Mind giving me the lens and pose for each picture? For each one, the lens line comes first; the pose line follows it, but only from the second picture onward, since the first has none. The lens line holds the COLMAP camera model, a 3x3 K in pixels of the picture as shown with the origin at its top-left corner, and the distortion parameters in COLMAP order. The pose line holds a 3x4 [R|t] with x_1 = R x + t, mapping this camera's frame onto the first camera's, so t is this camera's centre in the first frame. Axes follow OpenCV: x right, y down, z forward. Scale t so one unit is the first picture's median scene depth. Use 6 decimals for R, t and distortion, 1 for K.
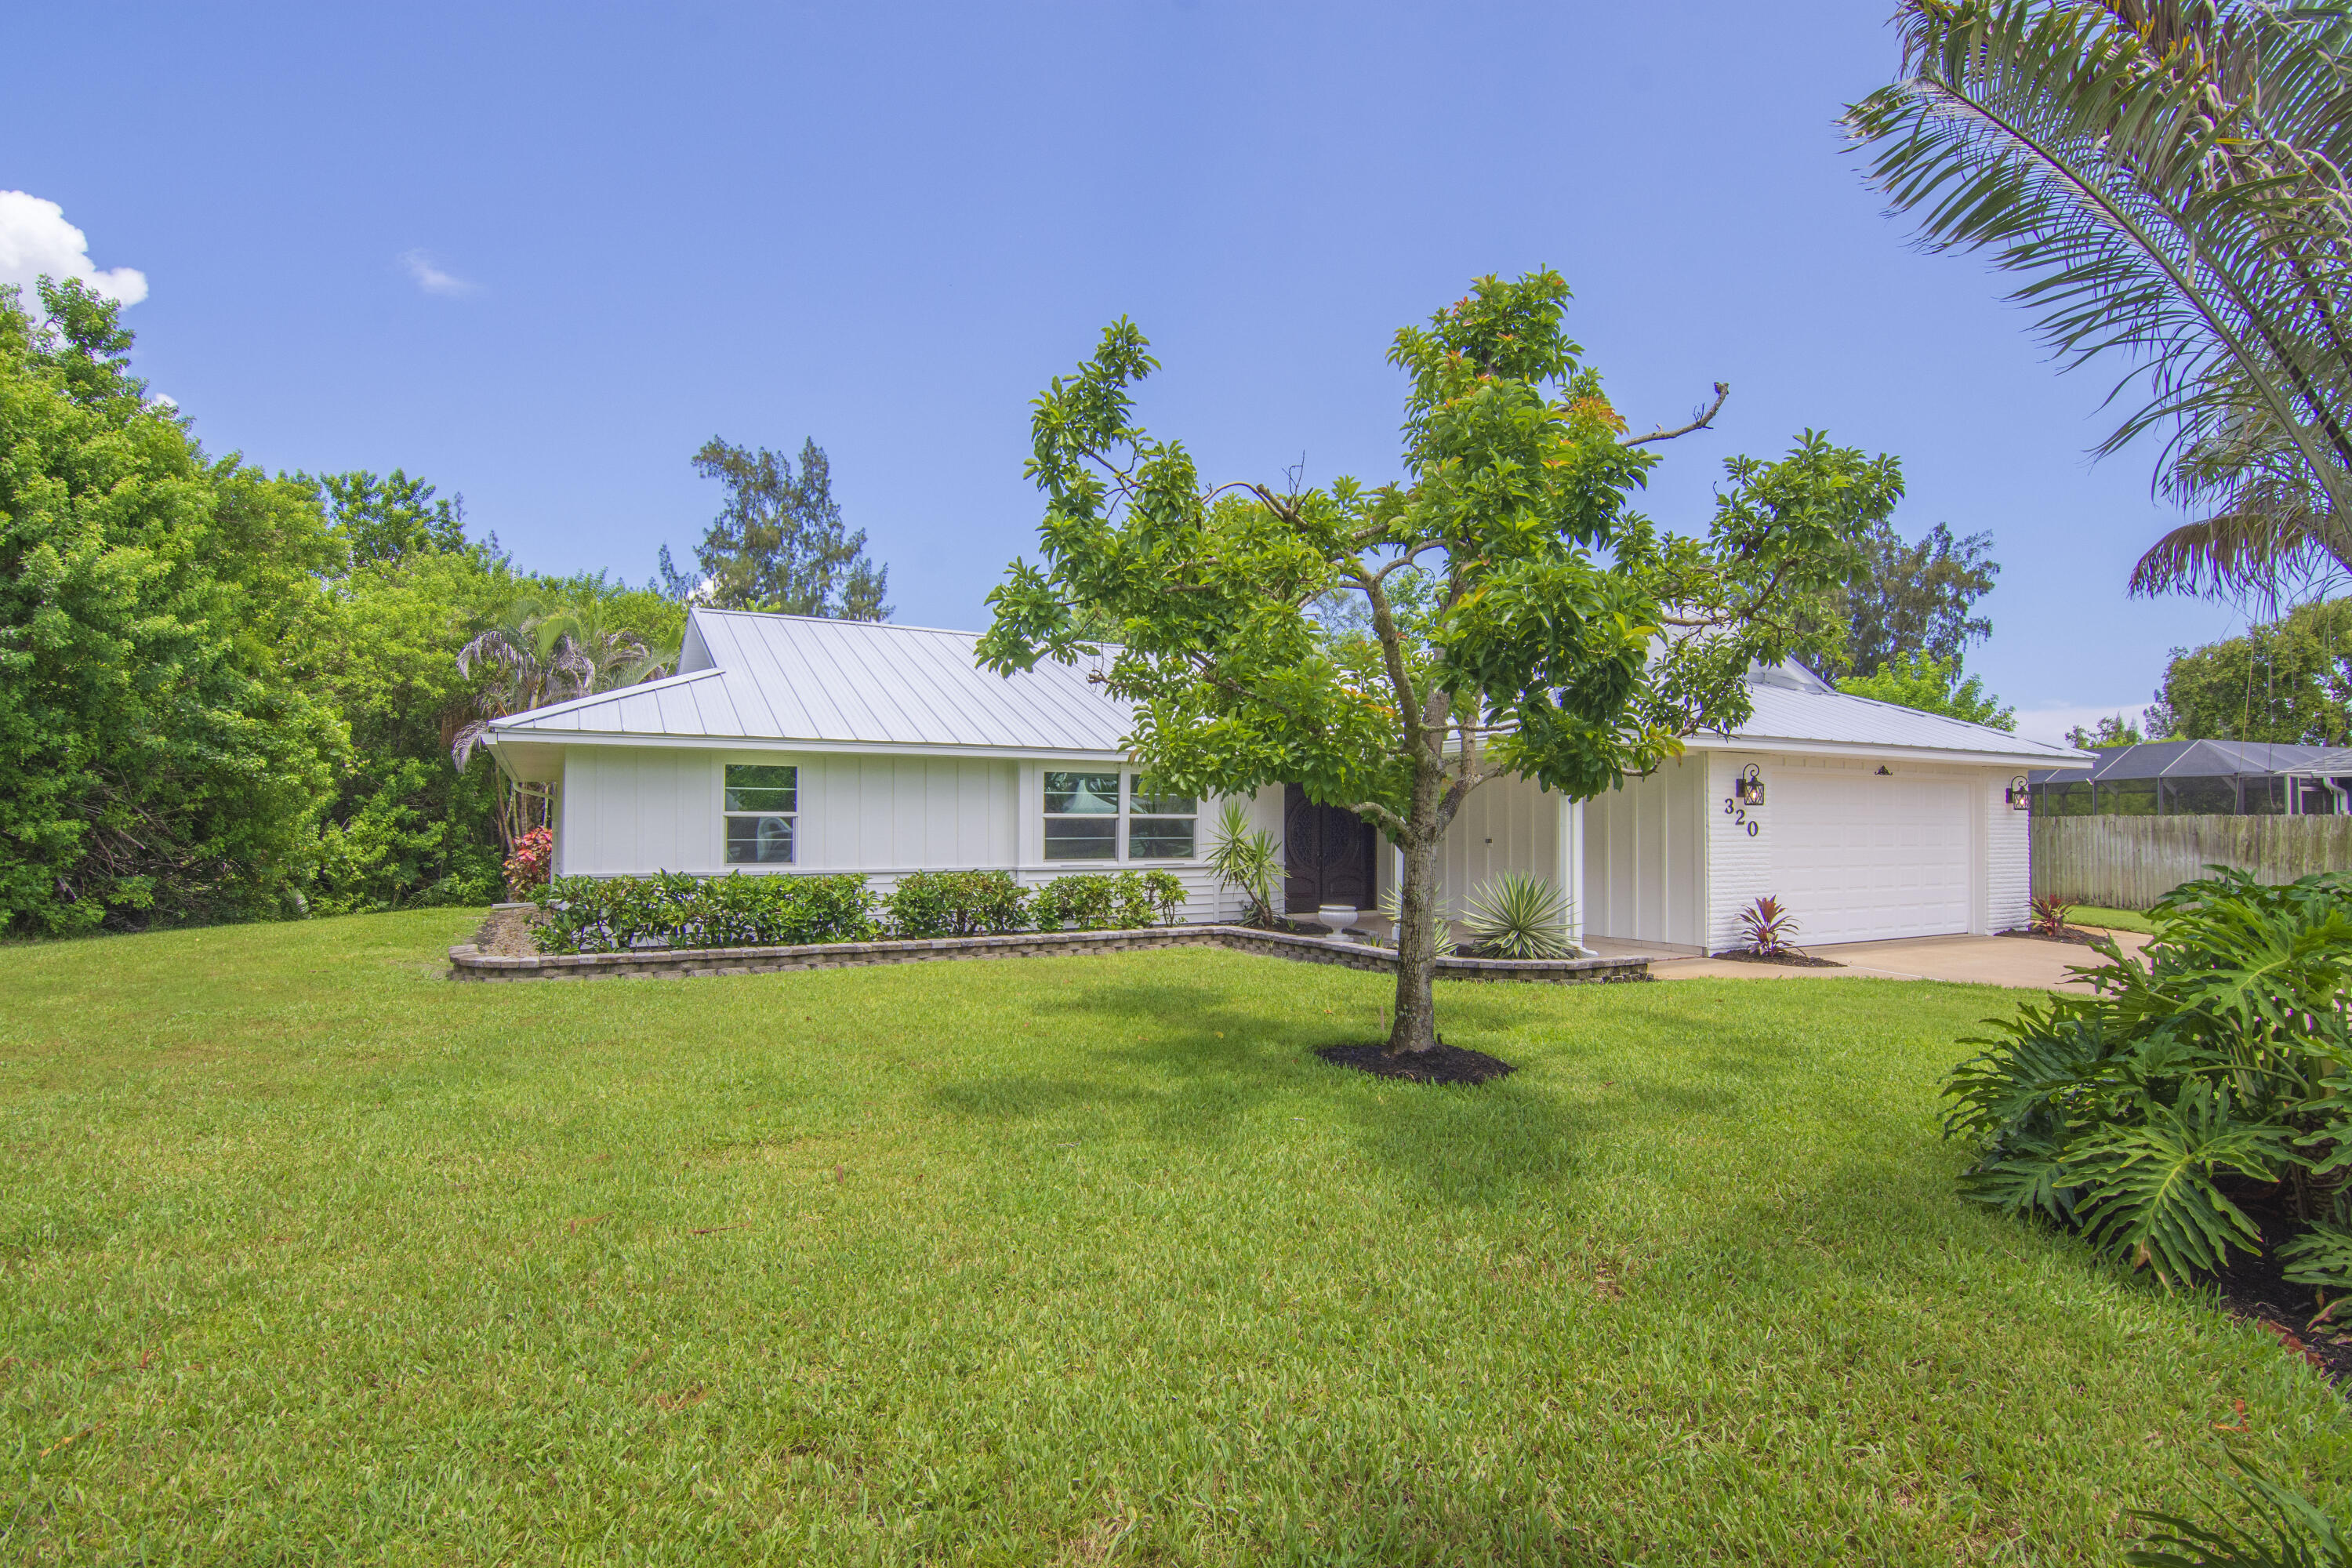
lens RADIAL K [[1144.7, 0, 1167.1], [0, 1144.7, 794.1], [0, 0, 1]] dist [-0.009104, -0.008973]
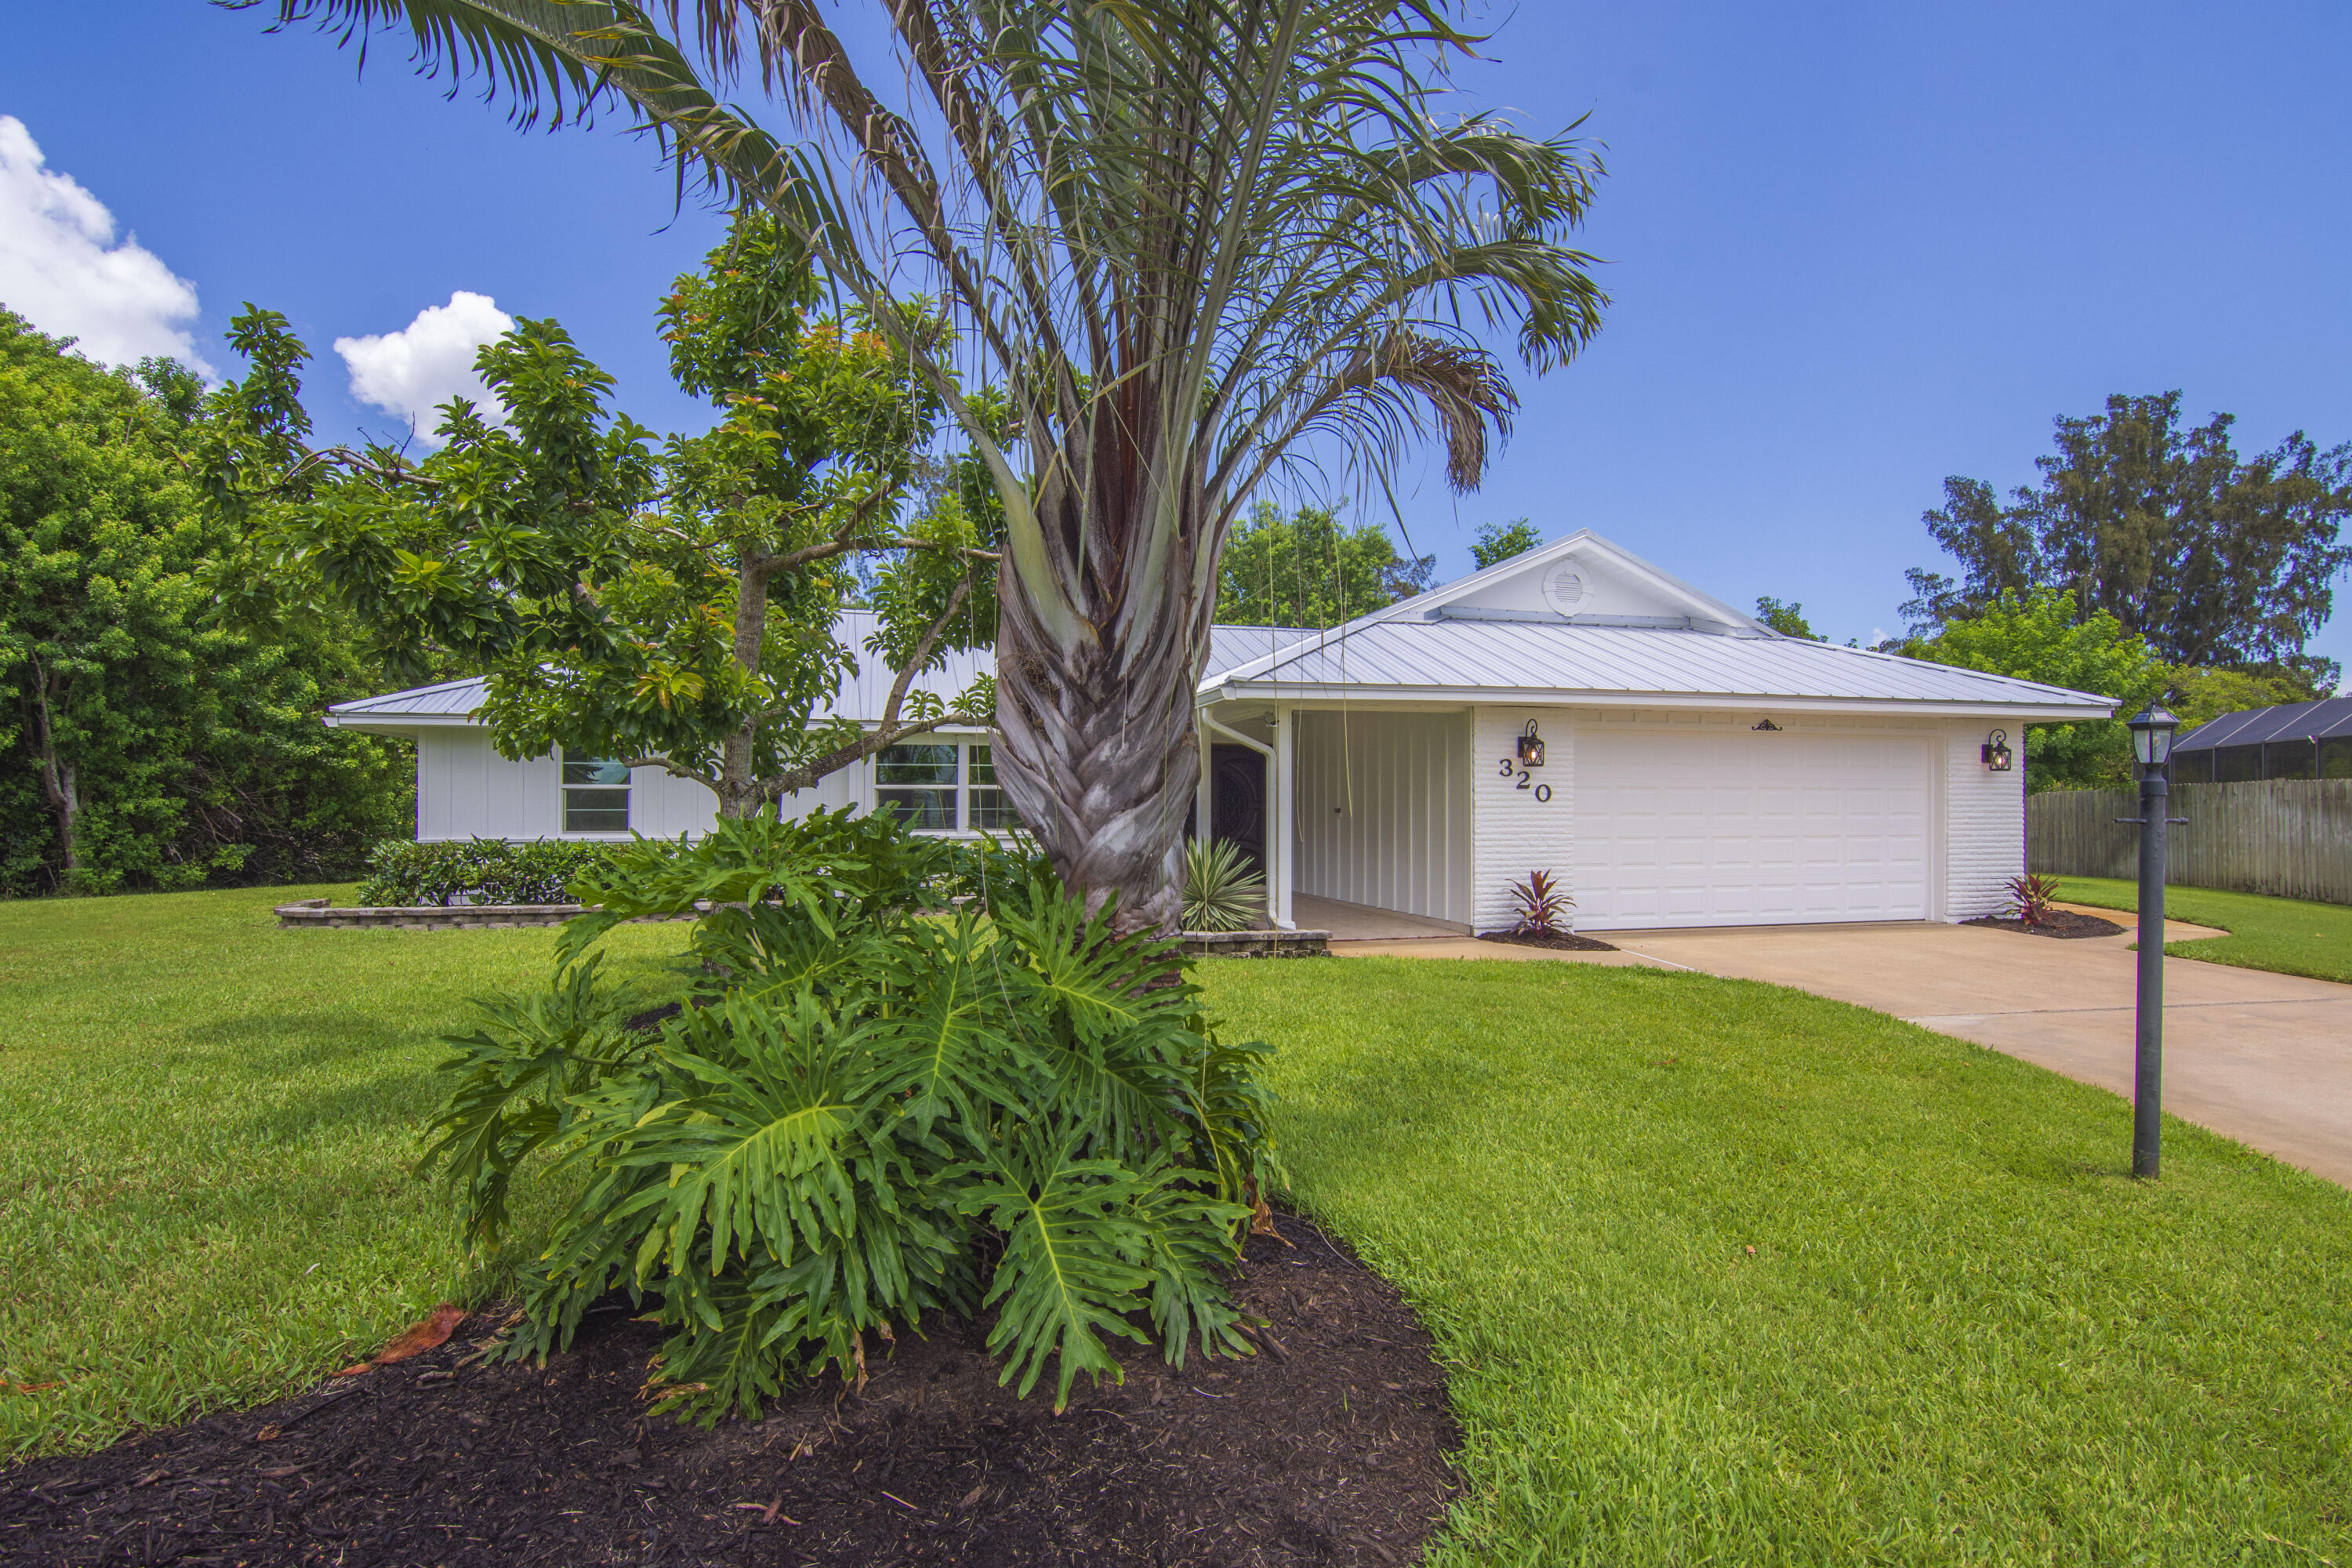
lens RADIAL K [[1144.7, 0, 1167.8], [0, 1144.7, 789.6], [0, 0, 1]] dist [-0.009104, -0.008973]
pose [[0.969665, -0.008161, -0.244300, 0.386963], [0.010799, 0.999897, 0.009460, 0.013841], [0.244198, -0.011812, 0.969654, 0.063116]]
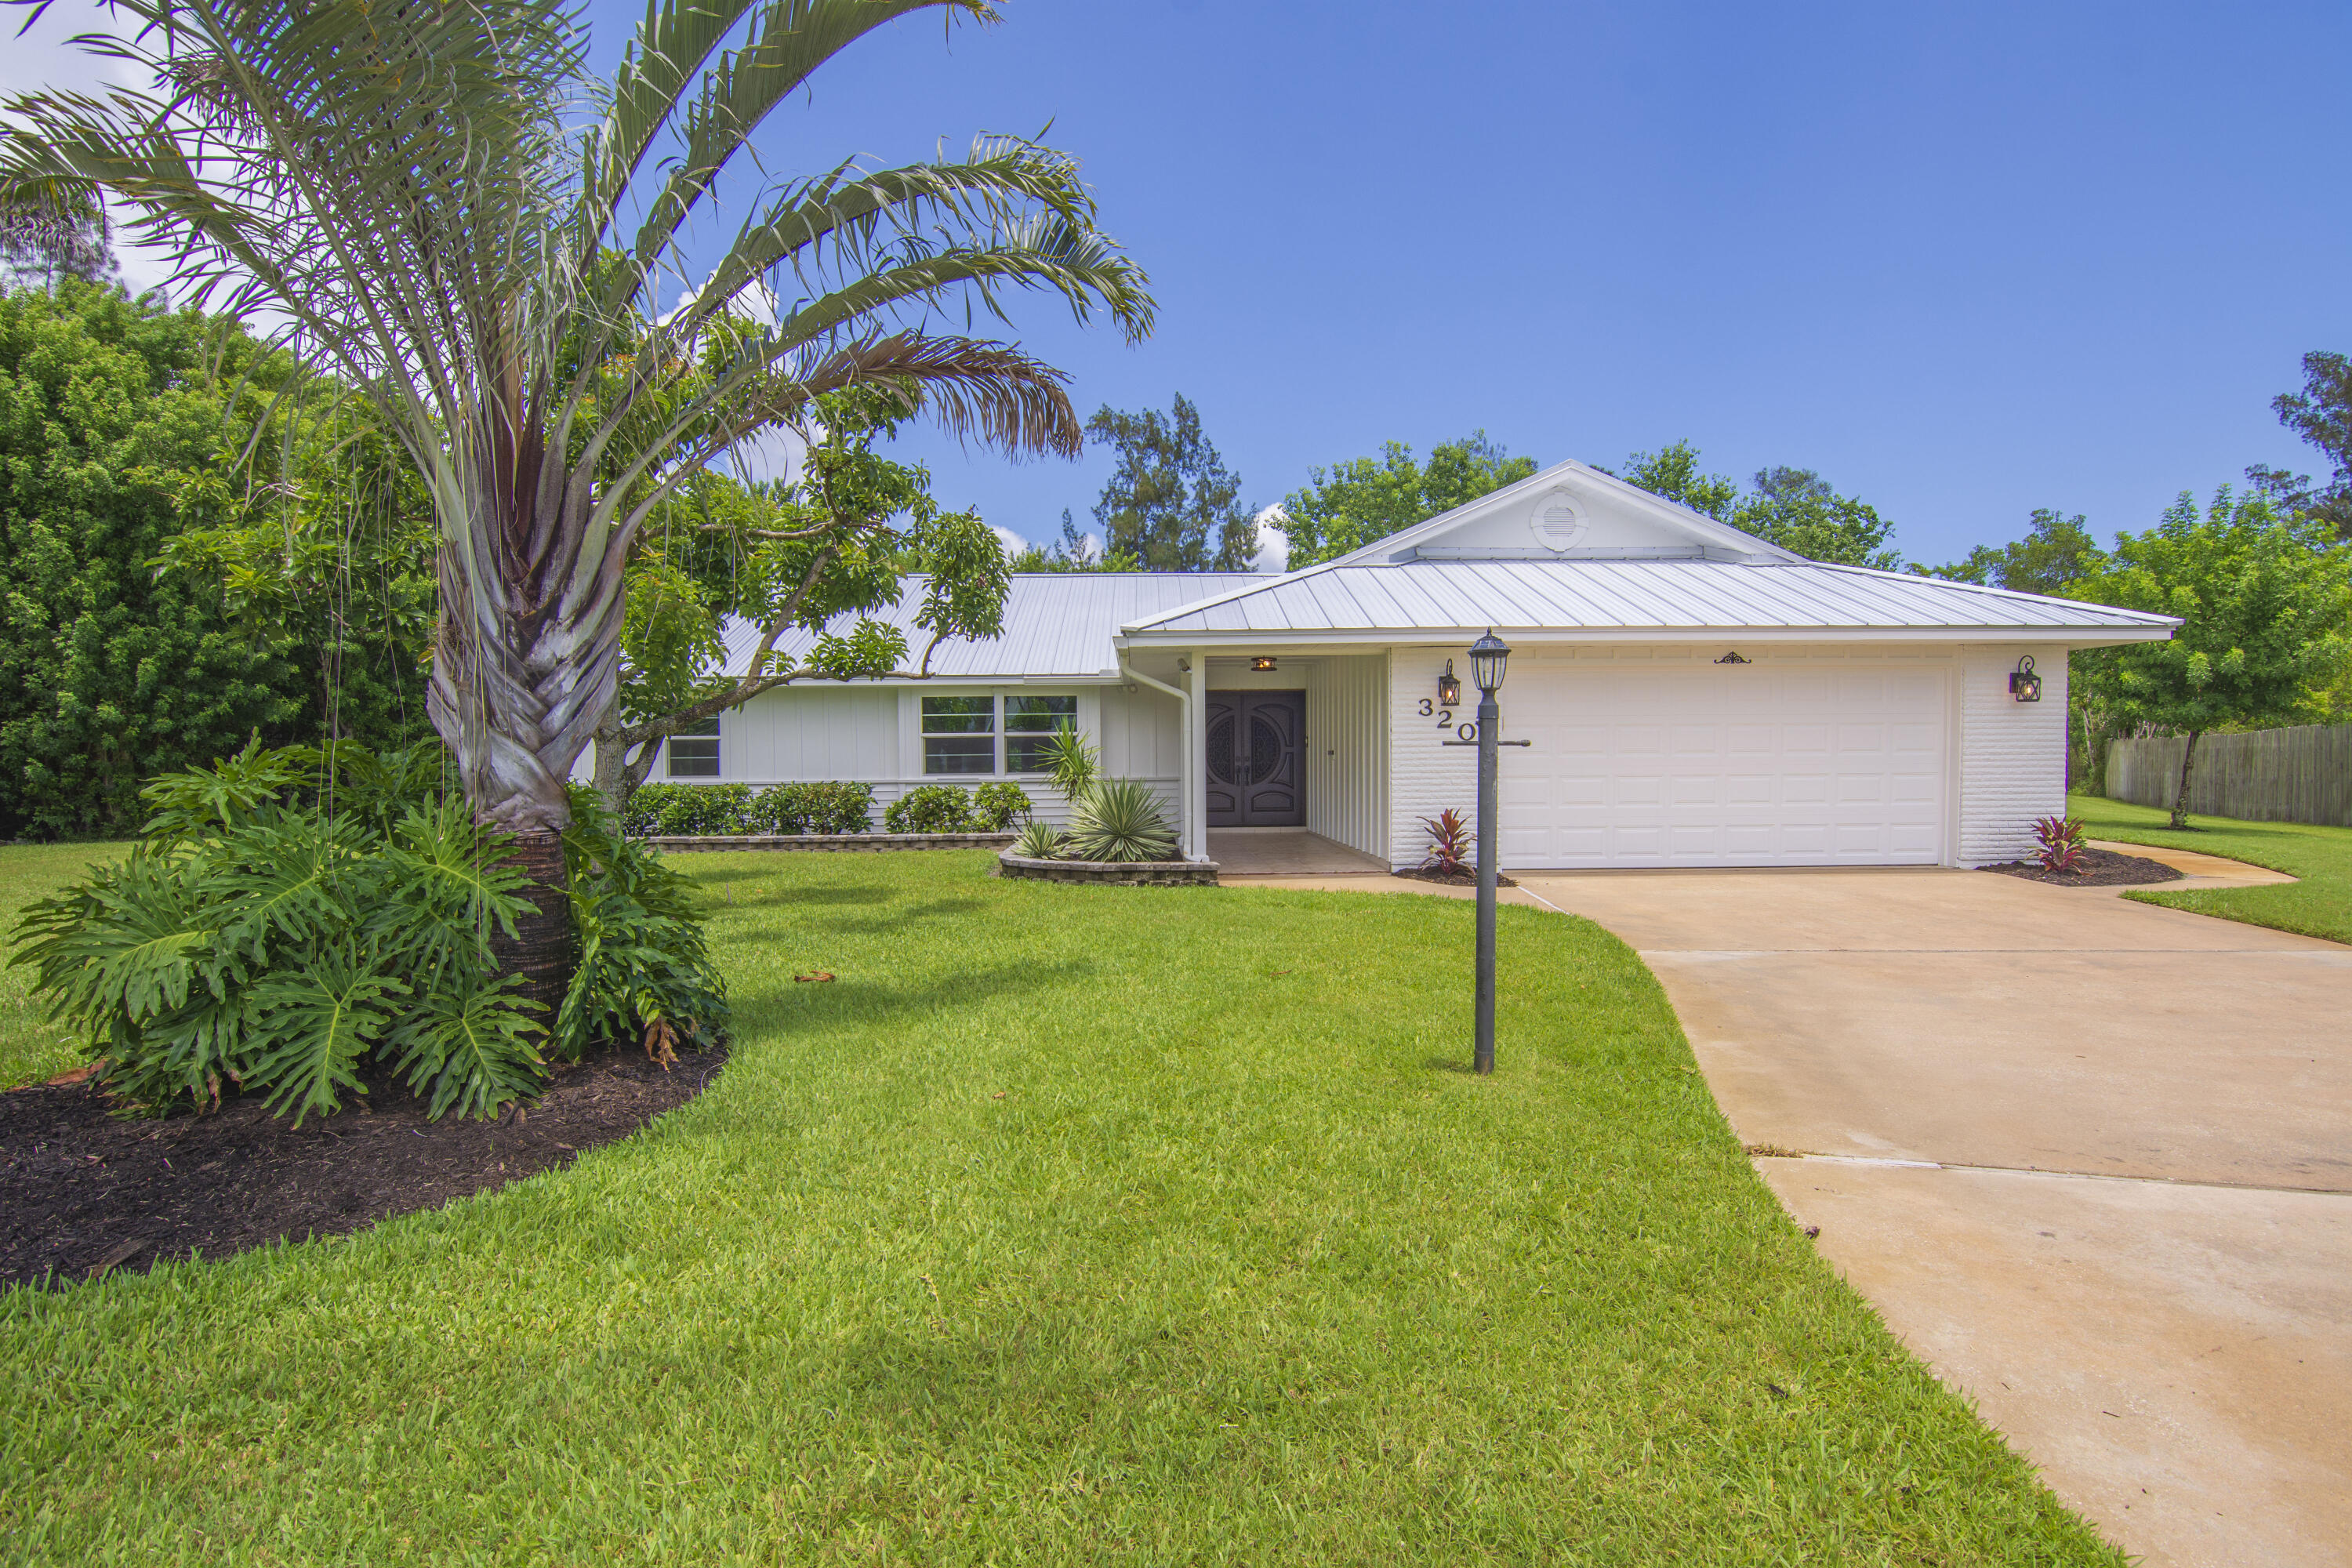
lens RADIAL K [[1144.7, 0, 1167.4], [0, 1144.7, 791.4], [0, 0, 1]] dist [-0.009104, -0.008973]
pose [[0.889763, 0.001566, -0.456421, 0.615969], [0.024247, 0.998420, 0.050694, 0.022166], [0.455779, -0.056173, 0.888319, 0.086612]]
